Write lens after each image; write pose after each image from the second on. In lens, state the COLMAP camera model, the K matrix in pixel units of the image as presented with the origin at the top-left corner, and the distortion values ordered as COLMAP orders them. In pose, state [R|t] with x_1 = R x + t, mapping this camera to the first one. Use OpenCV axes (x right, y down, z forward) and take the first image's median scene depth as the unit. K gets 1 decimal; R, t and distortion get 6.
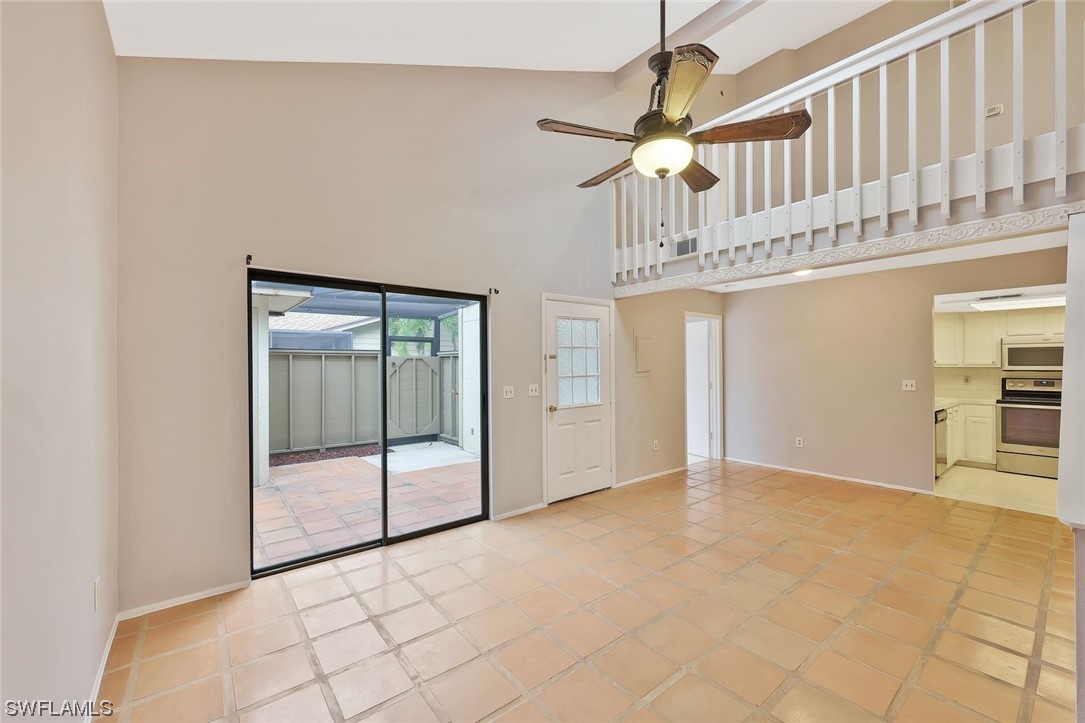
lens RADIAL K [[439.8, 0, 540.6], [0, 439.8, 365.1], [0, 0, 1]] dist [-0.003113, 0.000875]
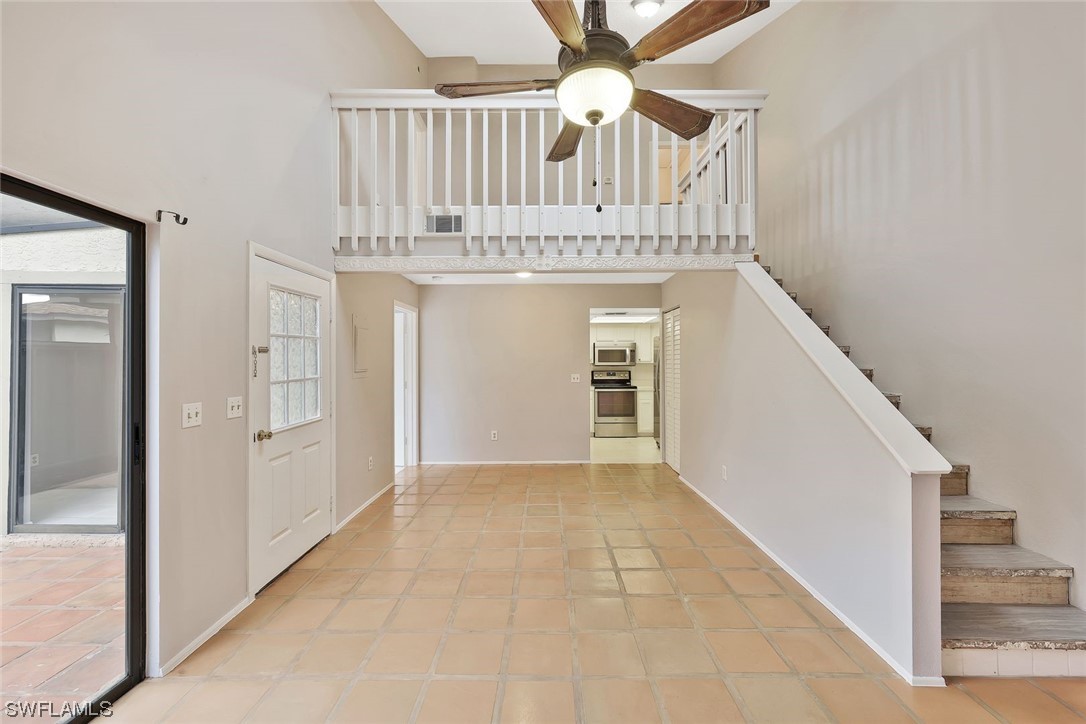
lens RADIAL K [[440.2, 0, 548.3], [0, 440.2, 357.8], [0, 0, 1]] dist [-0.003113, 0.000875]
pose [[0.623810, 0.005598, 0.781556, -0.193421], [0.000731, 0.999970, -0.007746, -0.002837], [-0.781576, 0.005403, 0.623787, 0.295594]]
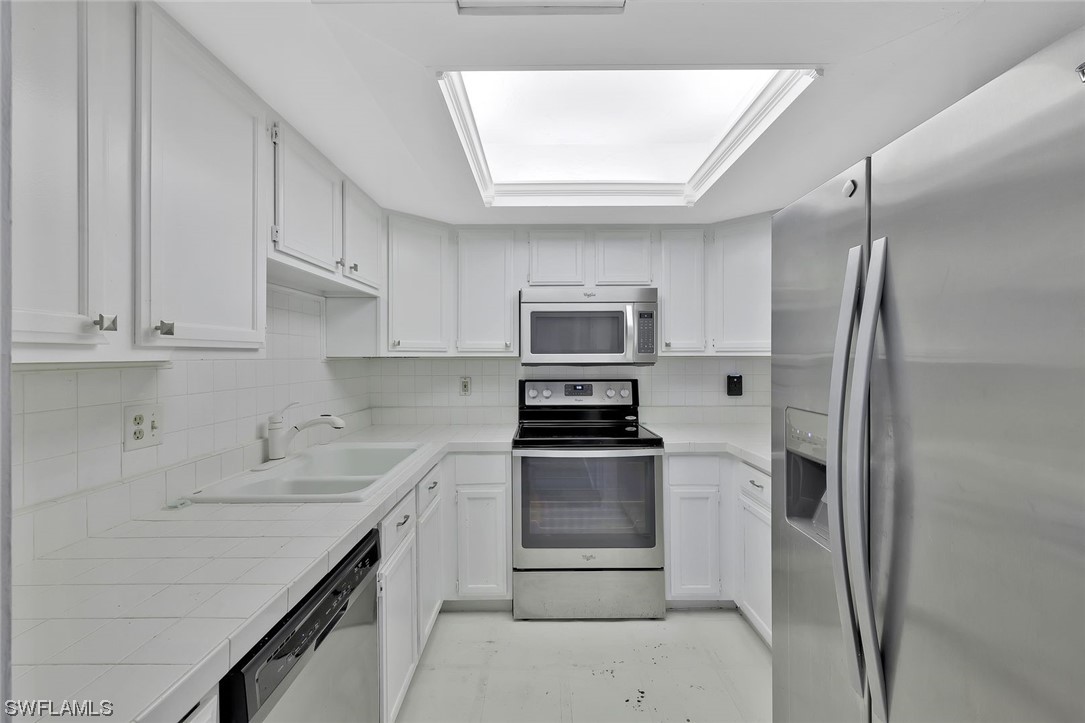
lens RADIAL K [[439.8, 0, 542.1], [0, 439.8, 356.4], [0, 0, 1]] dist [-0.003113, 0.000875]
pose [[0.630681, -0.005033, 0.776026, 0.931950], [0.003342, 0.999987, 0.003769, 0.003350], [-0.776035, 0.000216, 0.630690, 0.908463]]
